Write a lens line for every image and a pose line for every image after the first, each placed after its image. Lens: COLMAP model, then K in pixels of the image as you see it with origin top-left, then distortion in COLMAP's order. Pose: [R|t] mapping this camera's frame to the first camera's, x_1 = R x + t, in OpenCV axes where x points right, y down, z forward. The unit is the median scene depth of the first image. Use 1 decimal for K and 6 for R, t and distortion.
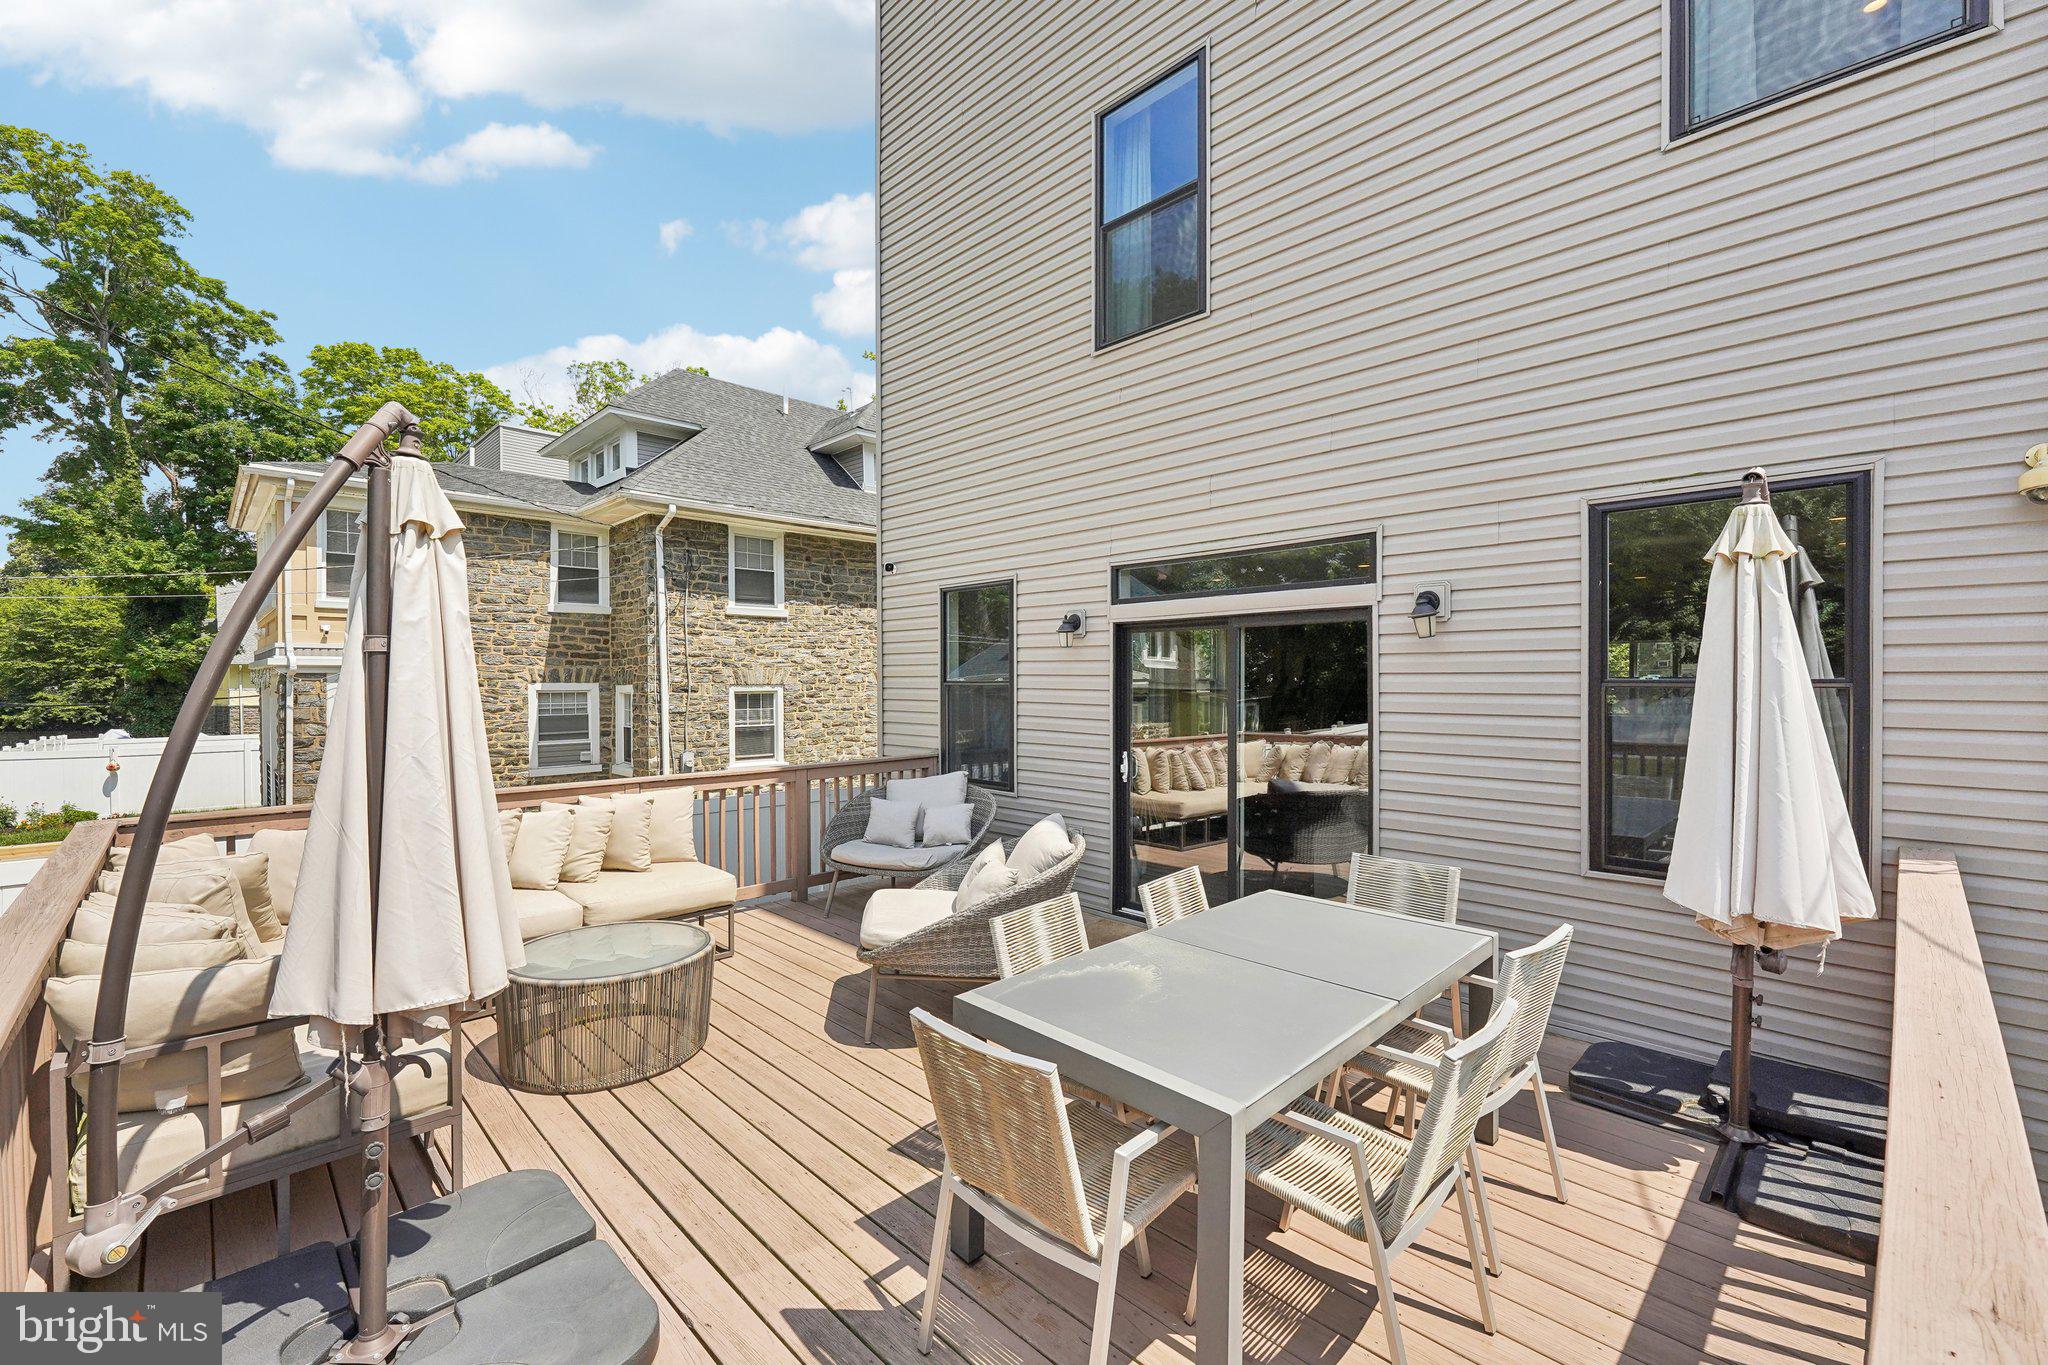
lens RADIAL K [[857.4, 0, 1024.0], [0, 857.4, 682.5], [0, 0, 1]] dist [-0.002452, -0.000170]
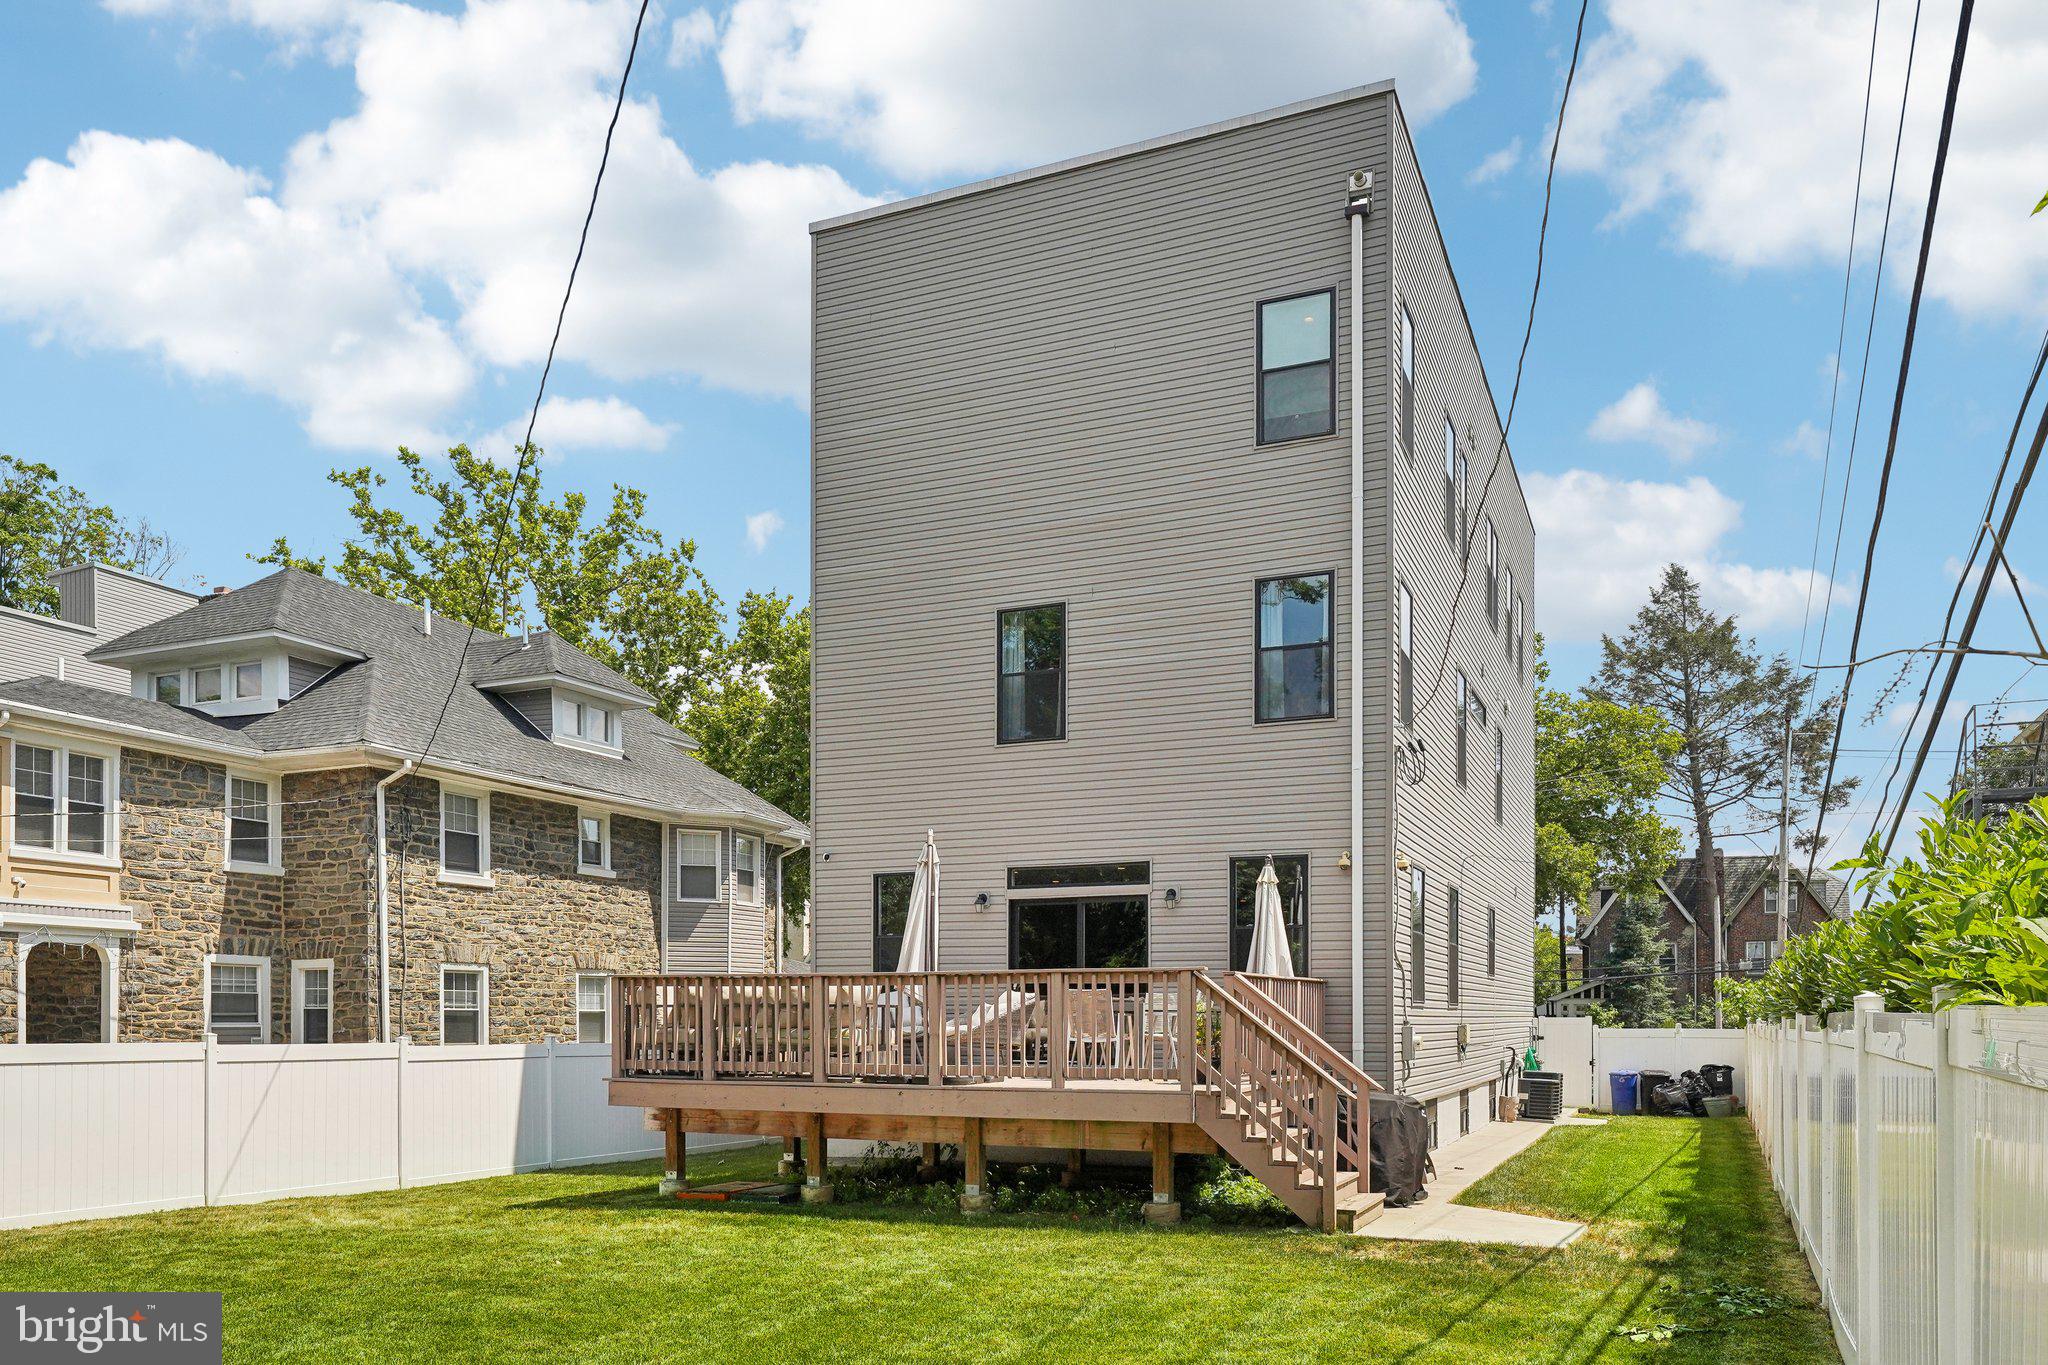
lens RADIAL K [[1457.4, 0, 1024.0], [0, 1457.4, 682.5], [0, 0, 1]] dist [0.004529, -0.000034]
pose [[0.928551, 0.088657, 0.360463, -0.353251], [-0.003789, 0.973273, -0.229619, 0.066287], [-0.371186, 0.211847, 0.904070, -0.654724]]
